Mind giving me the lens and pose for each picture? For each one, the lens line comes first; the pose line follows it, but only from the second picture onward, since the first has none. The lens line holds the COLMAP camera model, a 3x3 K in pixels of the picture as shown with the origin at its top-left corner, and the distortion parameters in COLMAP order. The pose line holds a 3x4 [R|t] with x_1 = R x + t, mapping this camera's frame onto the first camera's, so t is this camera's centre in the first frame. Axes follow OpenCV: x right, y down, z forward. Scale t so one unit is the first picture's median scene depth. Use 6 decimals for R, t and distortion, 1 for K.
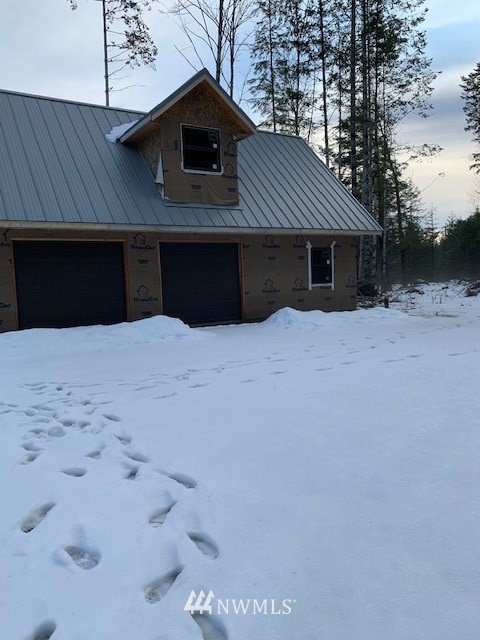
lens RADIAL K [[489.1, 0, 242.1], [0, 489.1, 318.1], [0, 0, 1]] dist [0.019426, -0.010316]
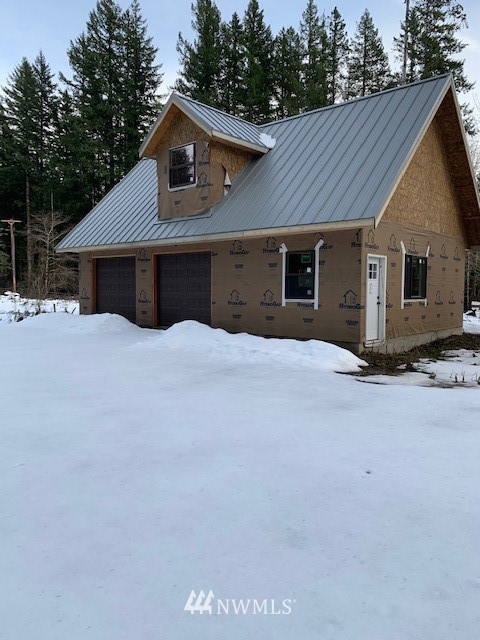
lens RADIAL K [[489.1, 0, 239.3], [0, 489.1, 316.4], [0, 0, 1]] dist [0.019426, -0.010316]
pose [[0.267286, 0.098445, -0.958575, 0.843141], [-0.089239, 0.993022, 0.077100, -0.092737], [0.959476, 0.064934, 0.274206, 0.703758]]
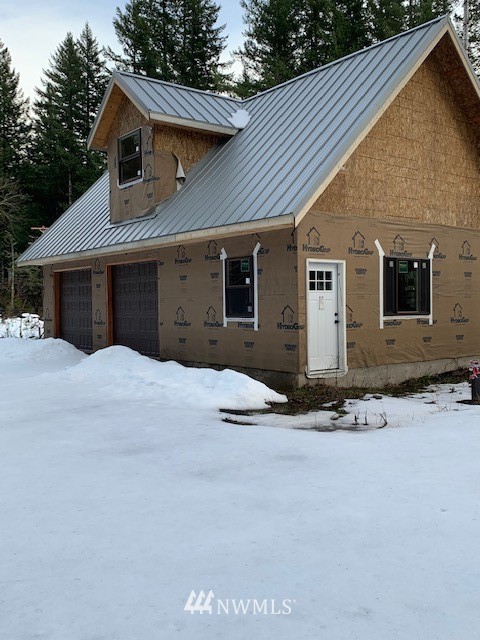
lens RADIAL K [[633.9, 0, 240.7], [0, 633.9, 321.1], [0, 0, 1]] dist [0.021830, 0.000000]
pose [[0.092539, 0.067156, -0.993442, 0.907195], [-0.065354, 0.995981, 0.061239, -0.112040], [0.993562, 0.059259, 0.096556, 0.918523]]
